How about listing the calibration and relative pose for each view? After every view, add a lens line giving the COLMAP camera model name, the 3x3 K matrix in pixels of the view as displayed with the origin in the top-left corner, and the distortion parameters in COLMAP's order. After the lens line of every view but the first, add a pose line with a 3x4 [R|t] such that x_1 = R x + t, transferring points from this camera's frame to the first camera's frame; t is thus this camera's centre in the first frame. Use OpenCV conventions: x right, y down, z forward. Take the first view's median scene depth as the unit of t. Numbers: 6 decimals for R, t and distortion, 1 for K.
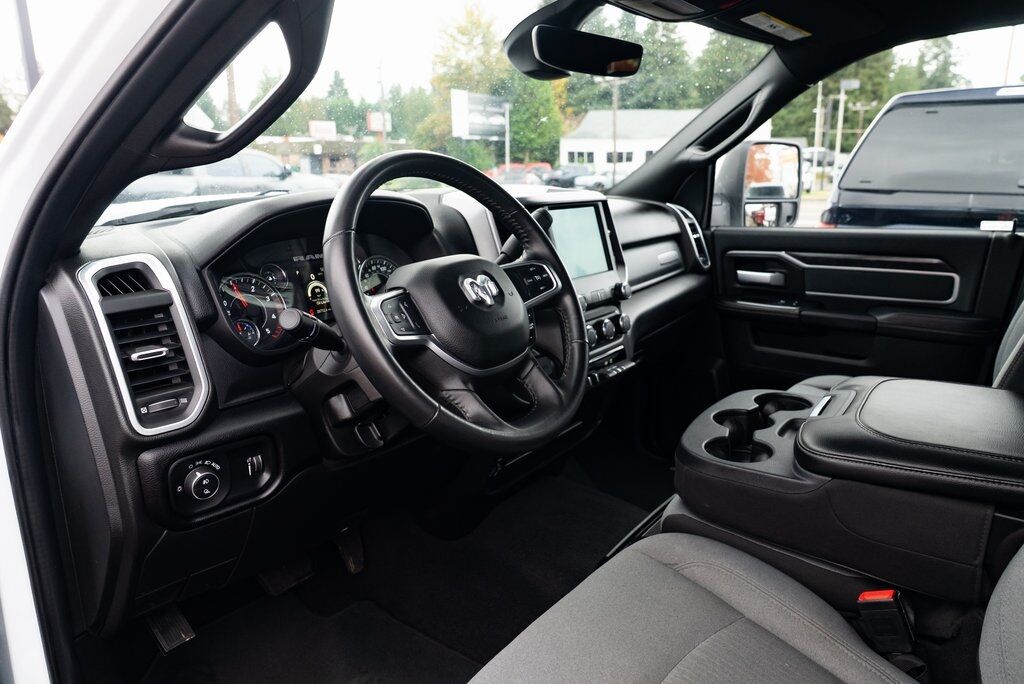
lens RADIAL K [[695.0, 0, 512.0], [0, 695.0, 342.0], [0, 0, 1]] dist [-0.040241, 0.026529]
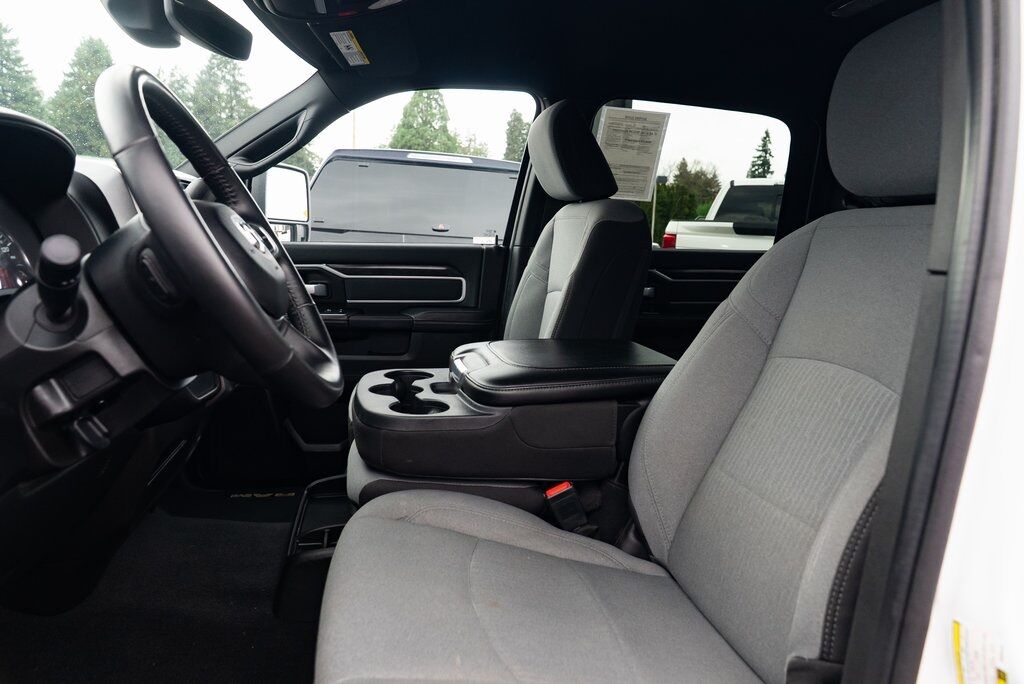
lens RADIAL K [[695.0, 0, 512.0], [0, 695.0, 342.0], [0, 0, 1]] dist [-0.040241, 0.026529]
pose [[0.672527, -0.068812, 0.736867, -0.240990], [0.130398, 0.991109, -0.026459, 0.063583], [-0.728494, 0.113880, 0.675520, 0.084798]]
